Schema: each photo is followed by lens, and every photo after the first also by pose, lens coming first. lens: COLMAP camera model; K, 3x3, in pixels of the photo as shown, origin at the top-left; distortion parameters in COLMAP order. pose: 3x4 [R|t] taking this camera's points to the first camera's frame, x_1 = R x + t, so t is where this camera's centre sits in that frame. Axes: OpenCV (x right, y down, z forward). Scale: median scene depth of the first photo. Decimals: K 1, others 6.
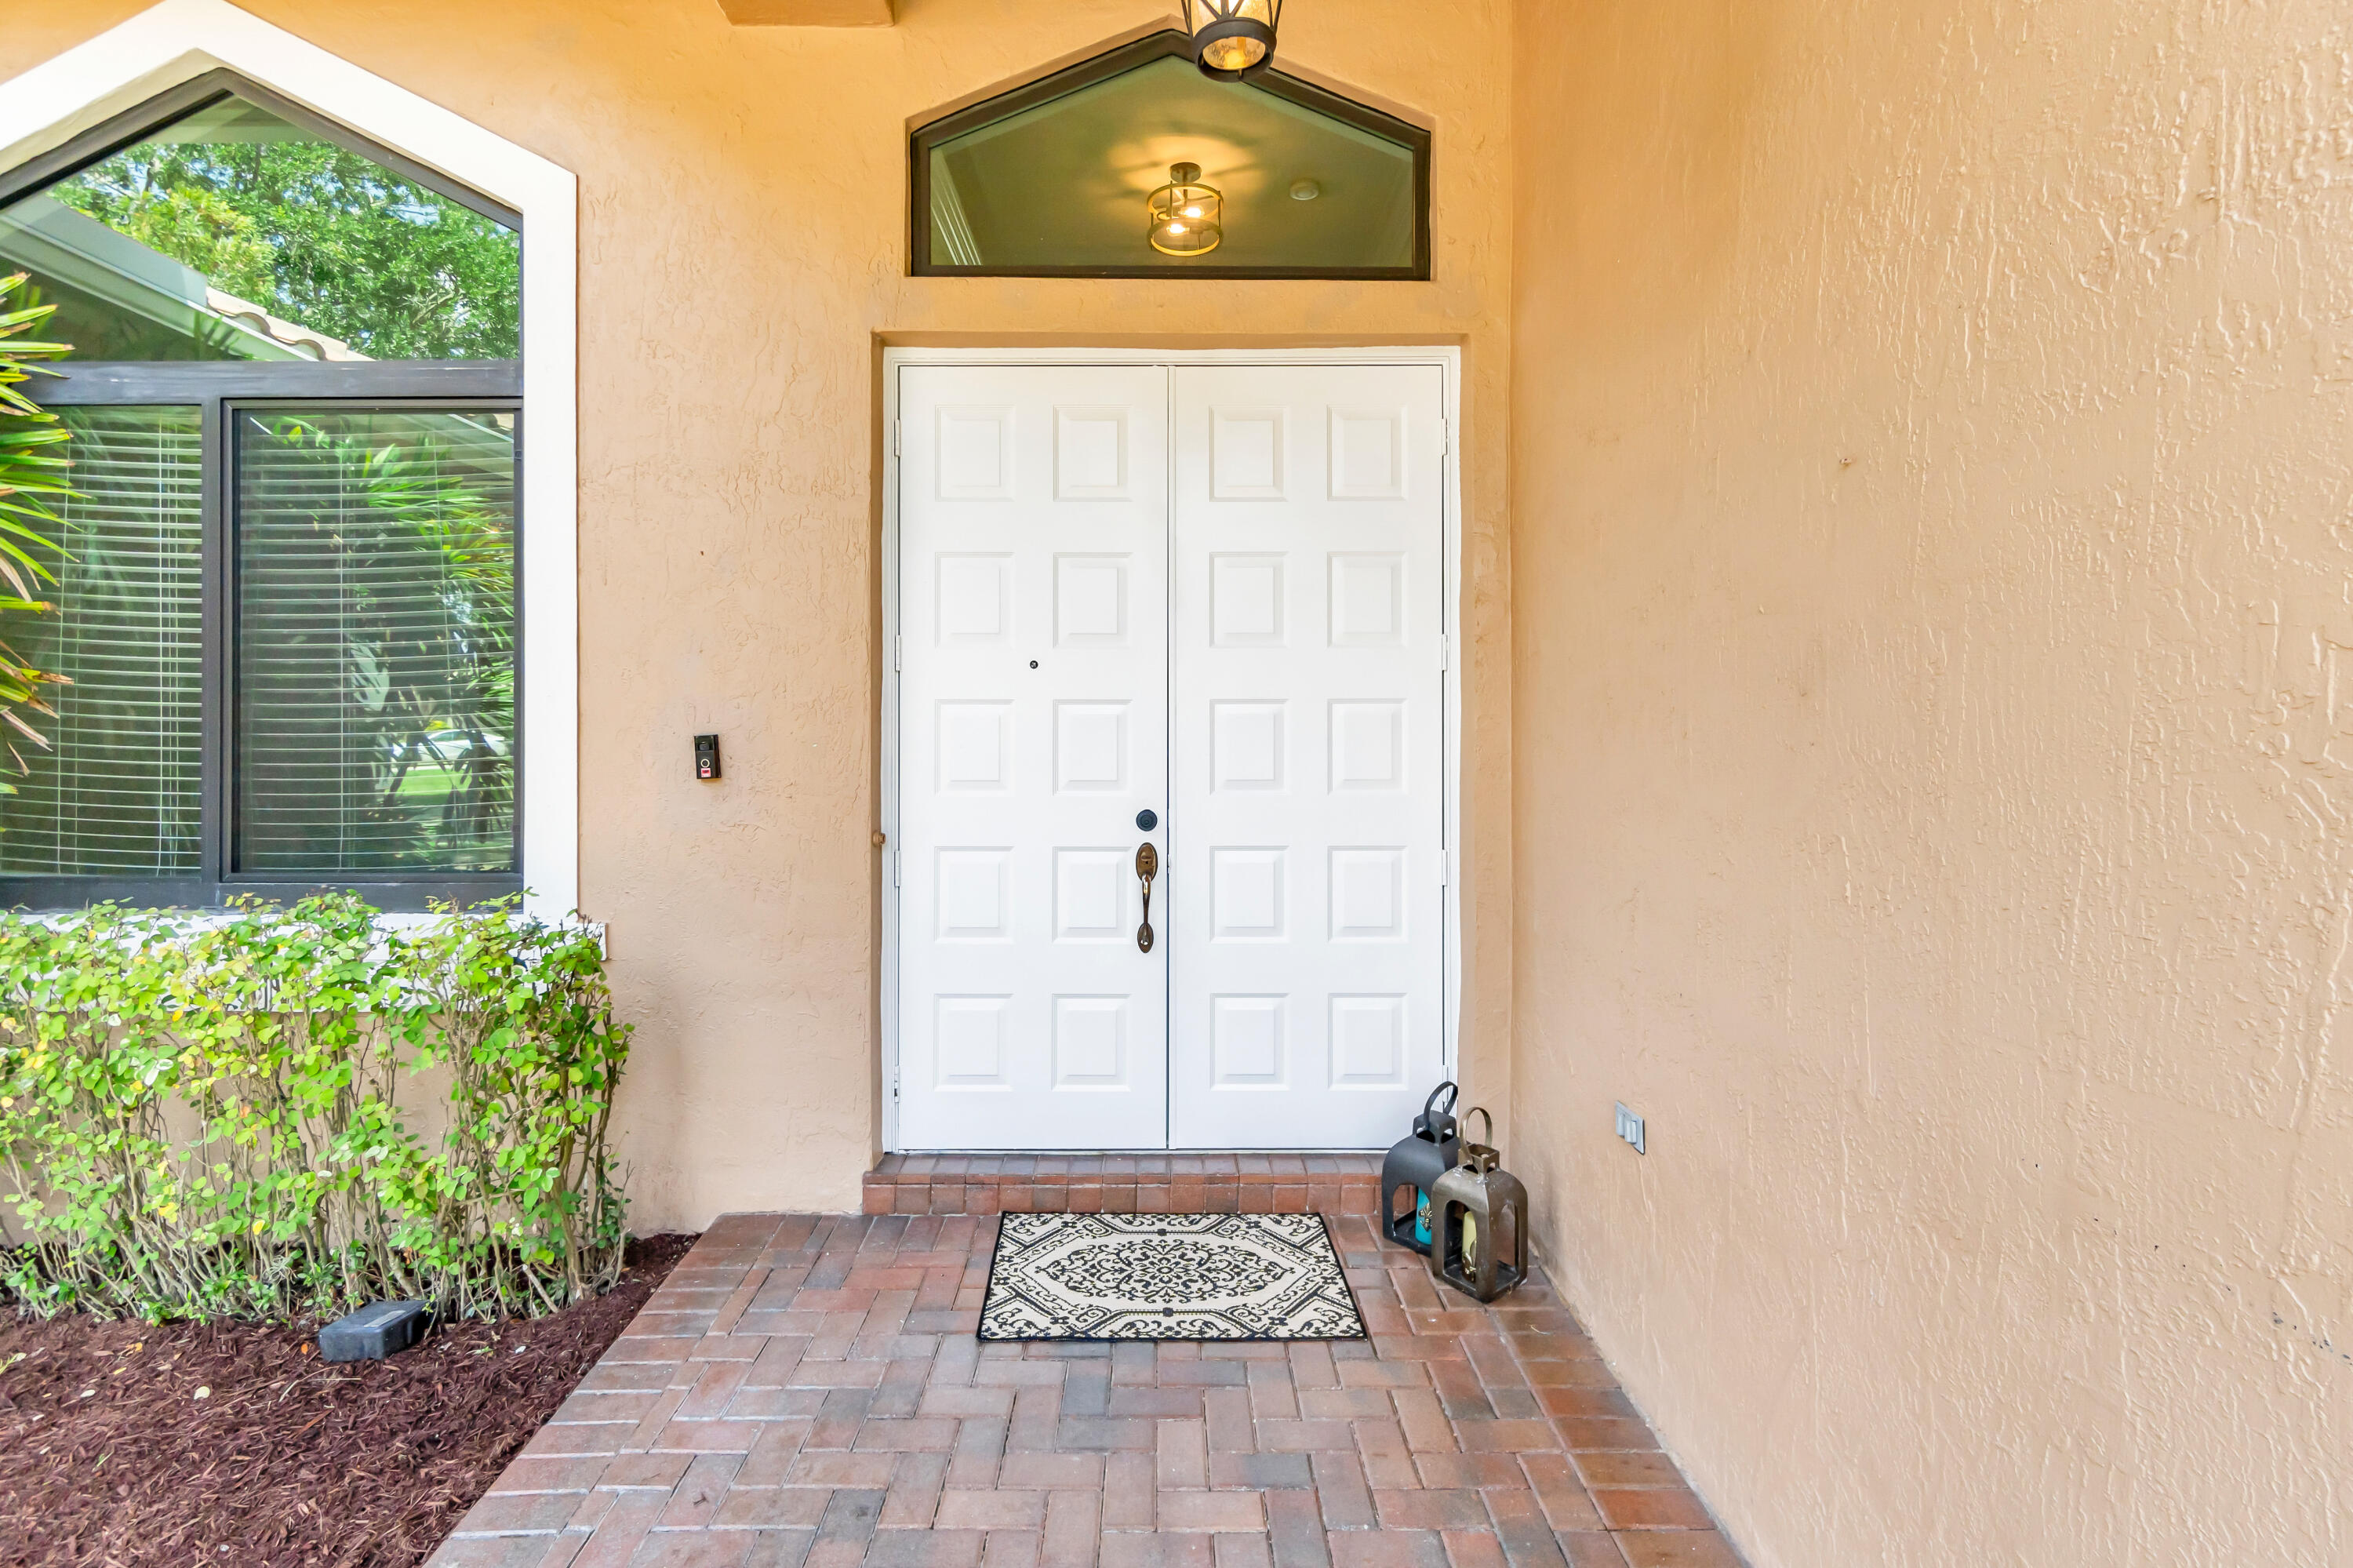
lens RADIAL K [[1052.1, 0, 1174.7], [0, 1052.1, 734.5], [0, 0, 1]] dist [0.000094, 0.000376]
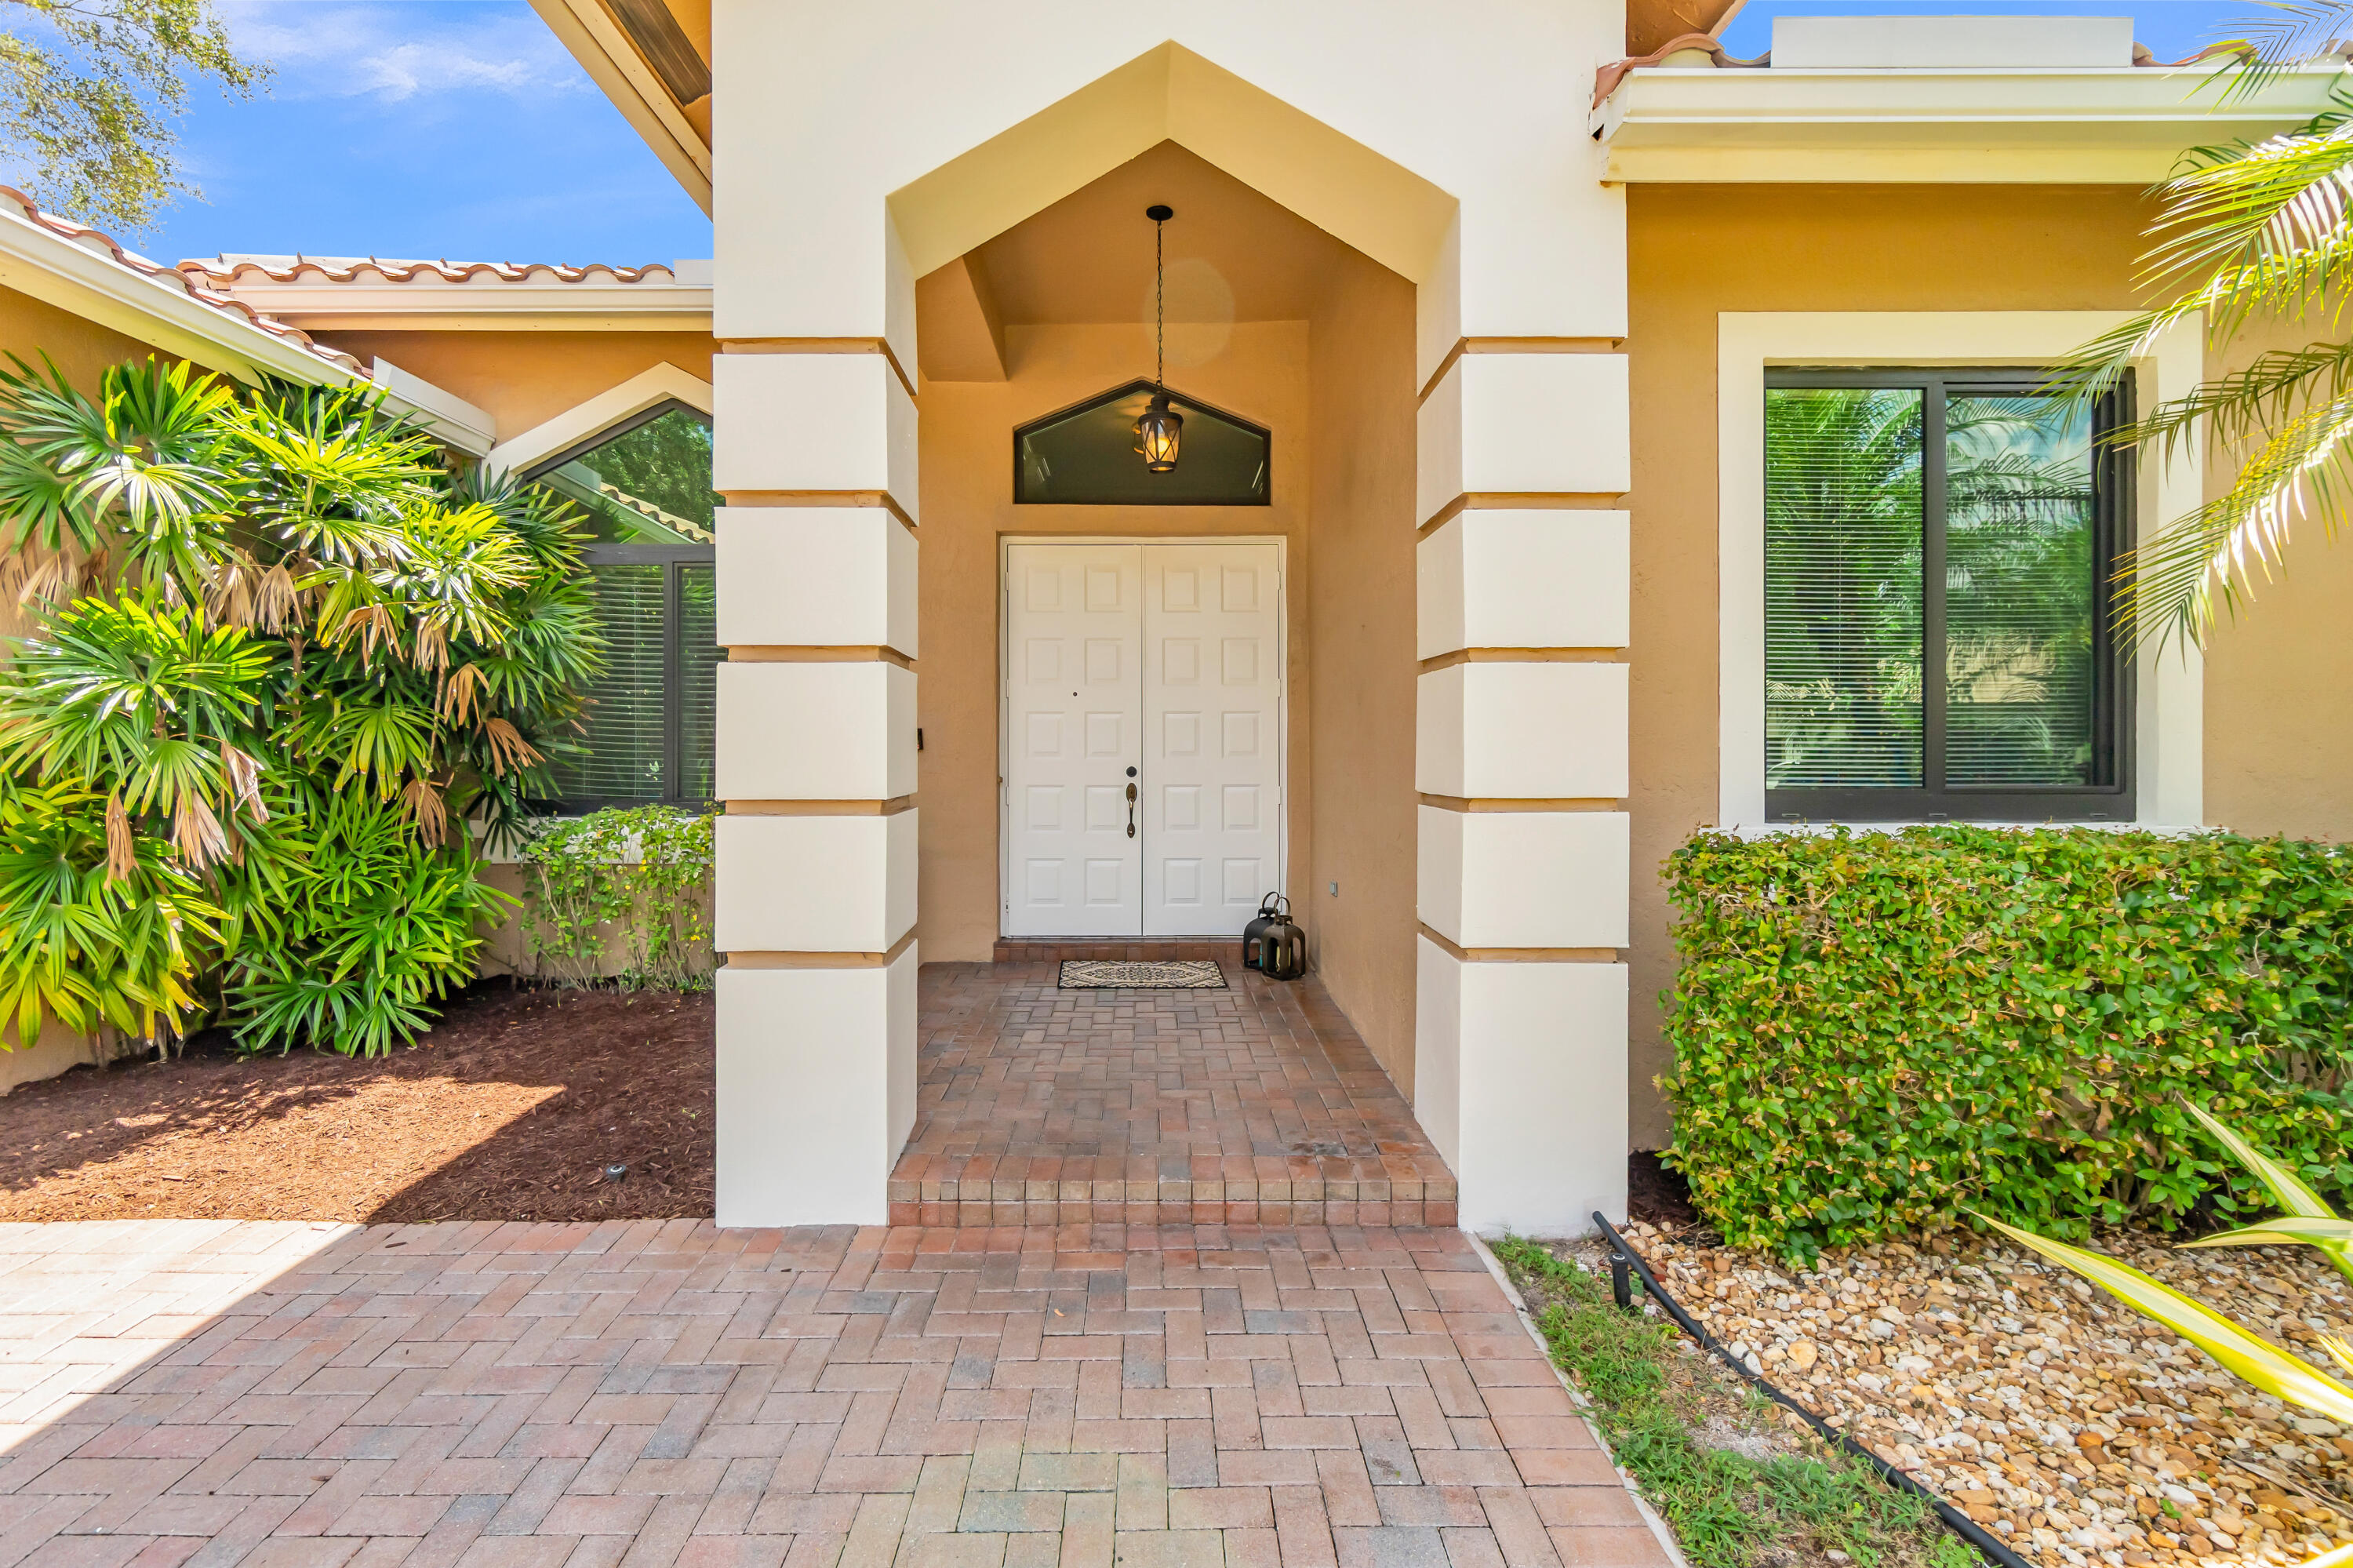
lens RADIAL K [[975.9, 0, 1176.5], [0, 975.9, 784.0], [0, 0, 1]] dist [0.000666, 0.000191]
pose [[0.999985, -0.000545, 0.005358, 0.049898], [0.000488, 0.999942, 0.010749, 0.086801], [-0.005363, -0.010746, 0.999928, -0.875160]]
